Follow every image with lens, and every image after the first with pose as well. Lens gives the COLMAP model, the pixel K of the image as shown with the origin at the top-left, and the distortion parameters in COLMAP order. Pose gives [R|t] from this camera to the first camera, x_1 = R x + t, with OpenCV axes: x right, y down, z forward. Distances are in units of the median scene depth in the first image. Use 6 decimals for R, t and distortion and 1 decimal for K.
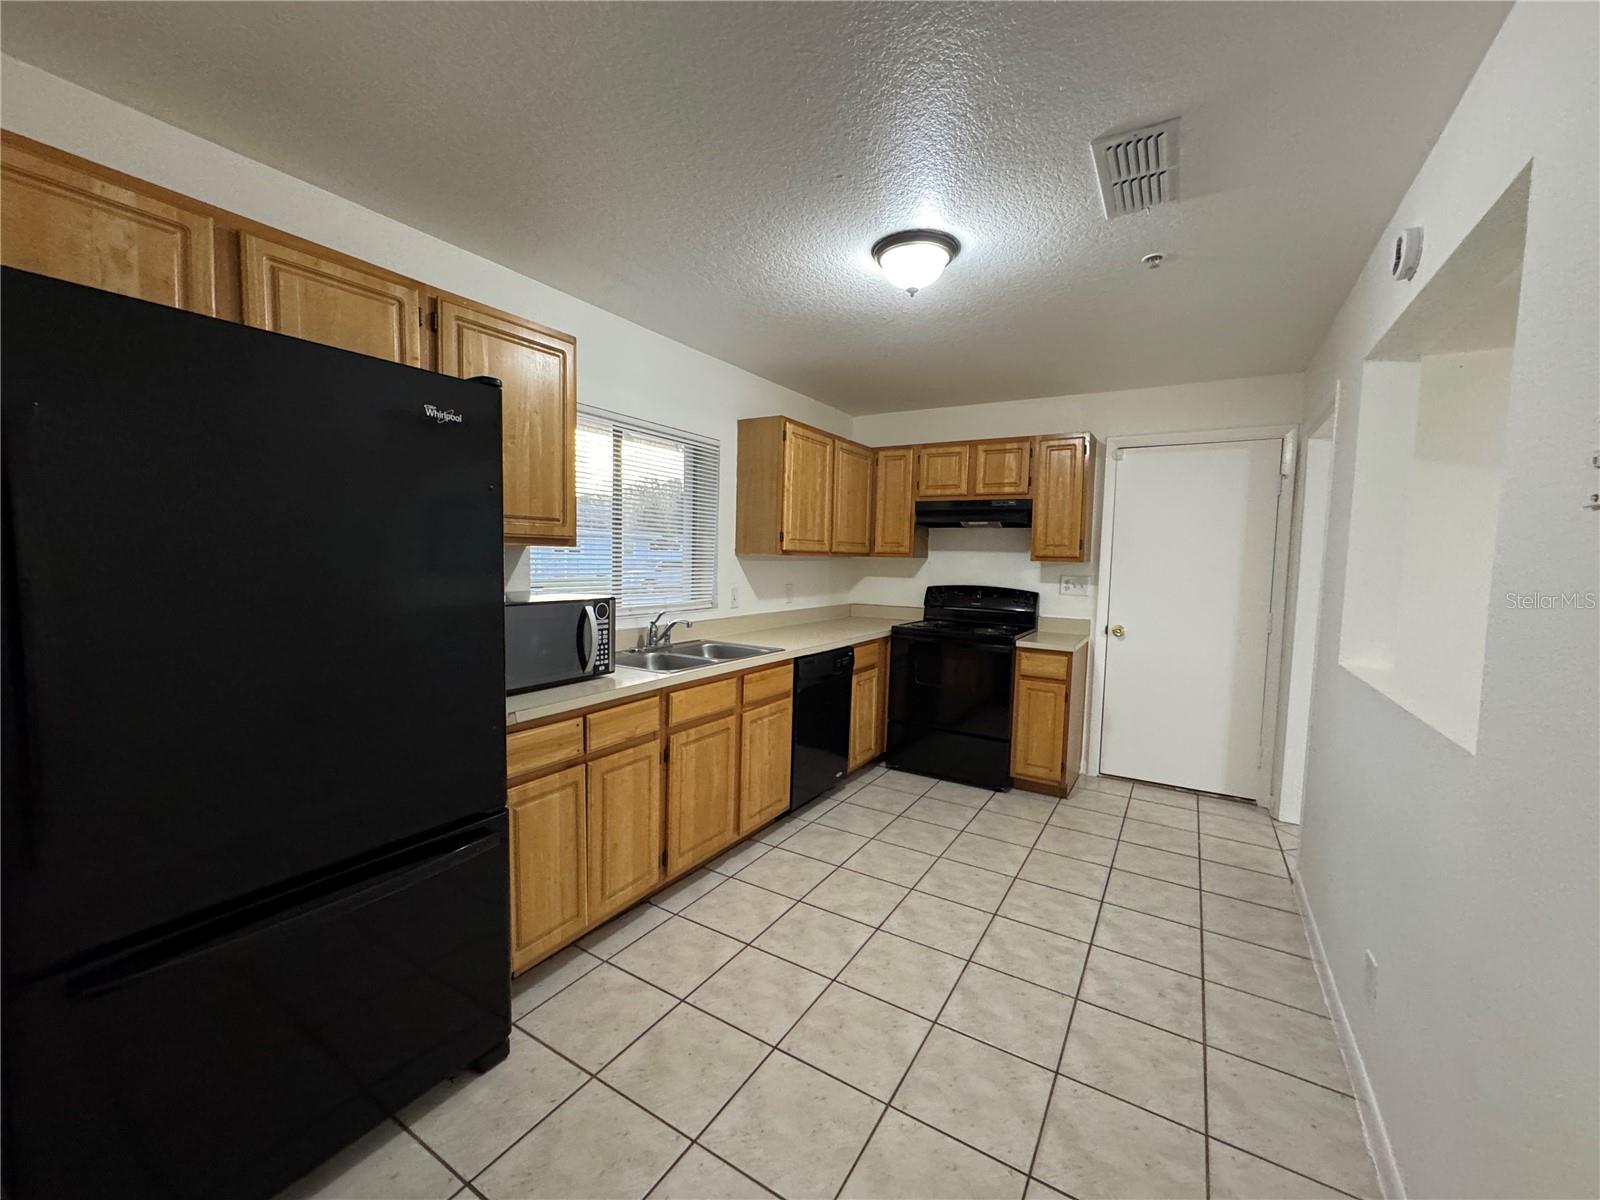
lens RADIAL K [[641.9, 0, 799.9], [0, 641.9, 599.0], [0, 0, 1]] dist [-0.000806, 0.000072]
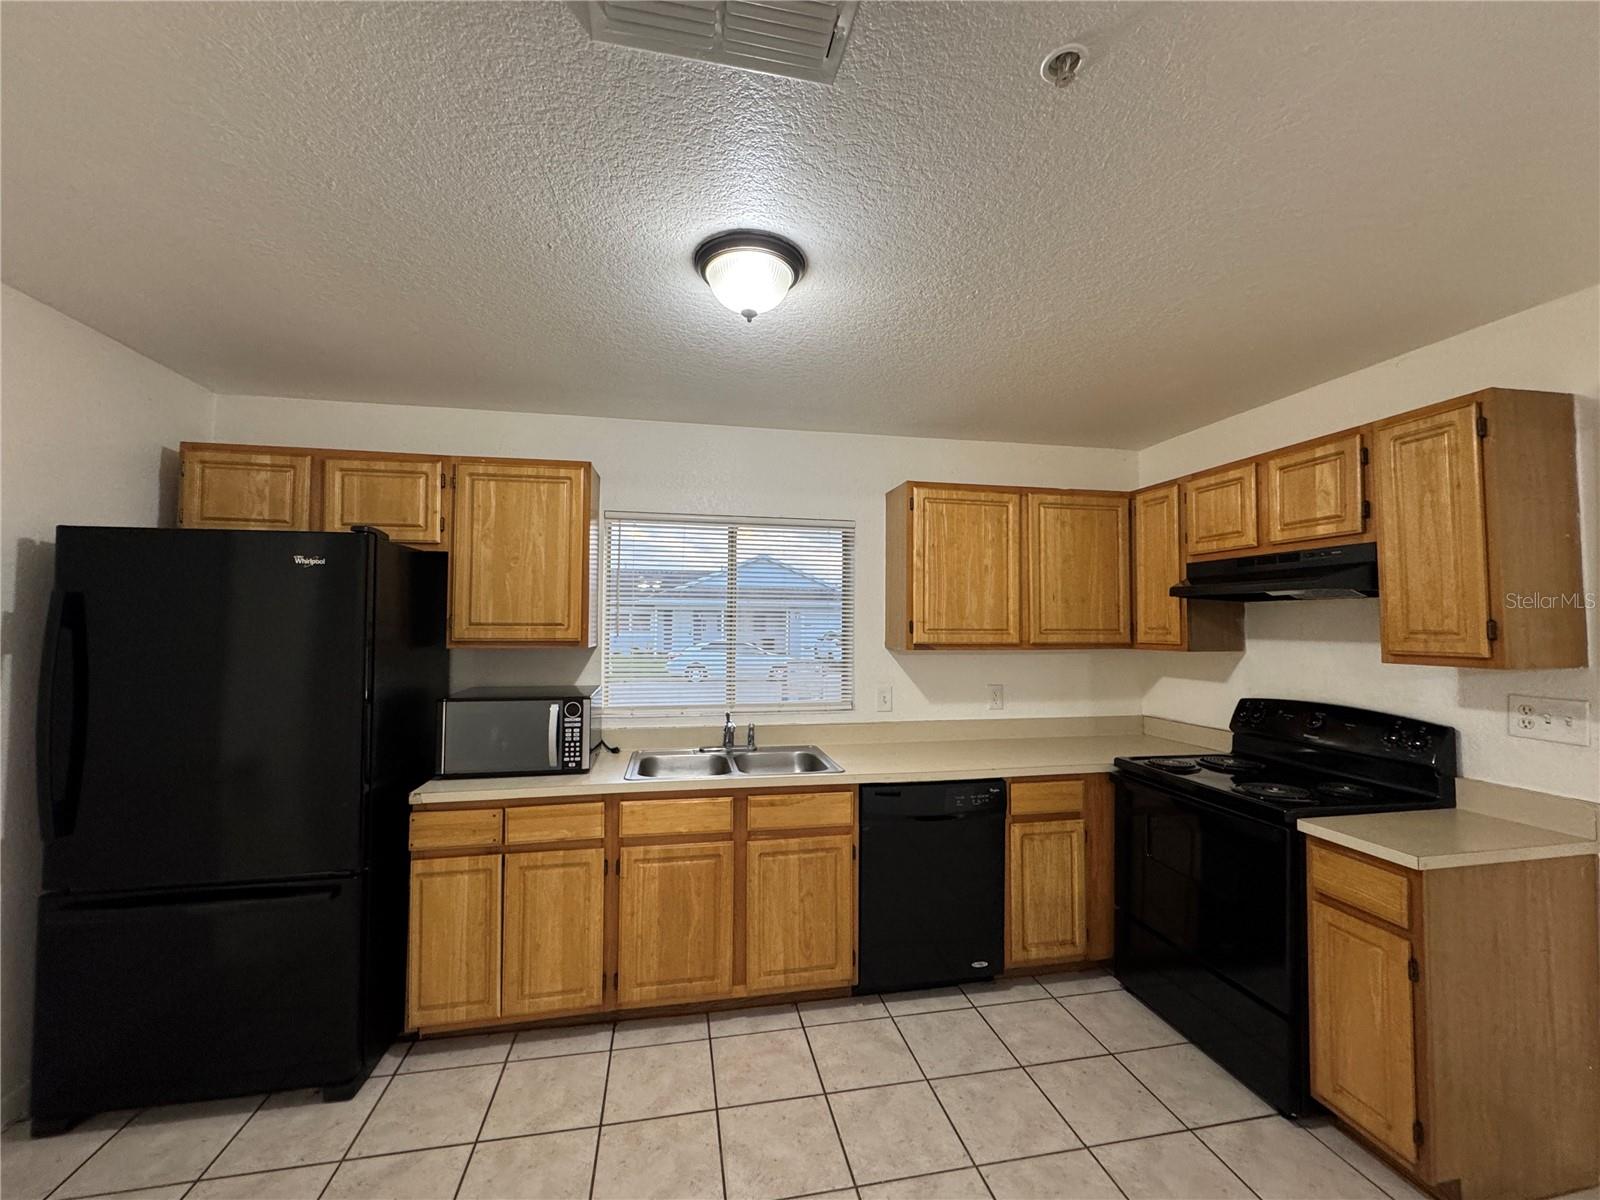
lens RADIAL K [[641.9, 0, 803.6], [0, 641.9, 600.1], [0, 0, 1]] dist [-0.000806, 0.000072]
pose [[0.676572, -0.048337, -0.734788, 0.478642], [-0.038664, 0.994135, -0.100999, -0.044839], [0.735361, 0.096743, 0.670735, 0.361292]]
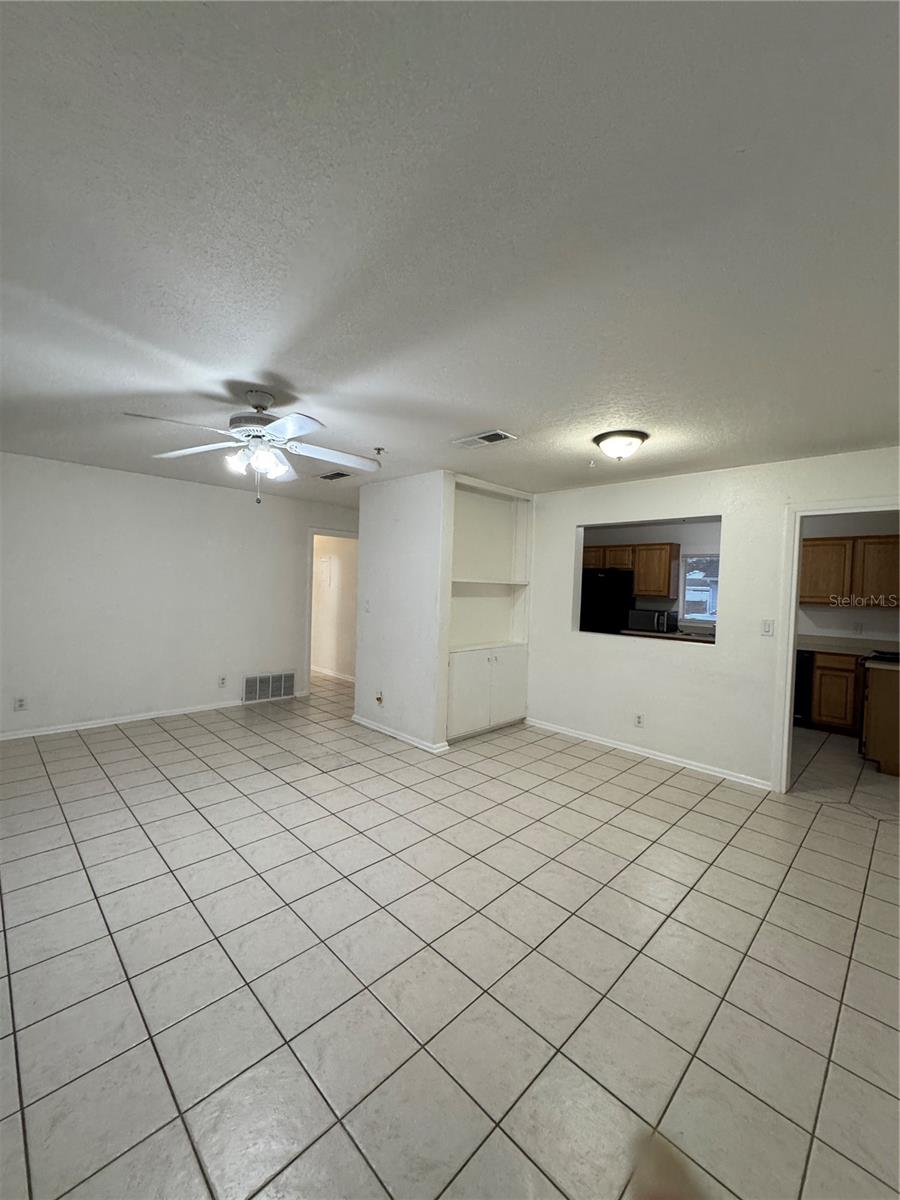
lens RADIAL K [[481.5, 0, 449.1], [0, 481.5, 598.4], [0, 0, 1]] dist [-0.000806, 0.000072]
pose [[-0.236018, 0.001528, -0.971747, 1.788394], [-0.096934, 0.994974, 0.025108, -0.018163], [0.966902, 0.100121, -0.234684, 0.287897]]
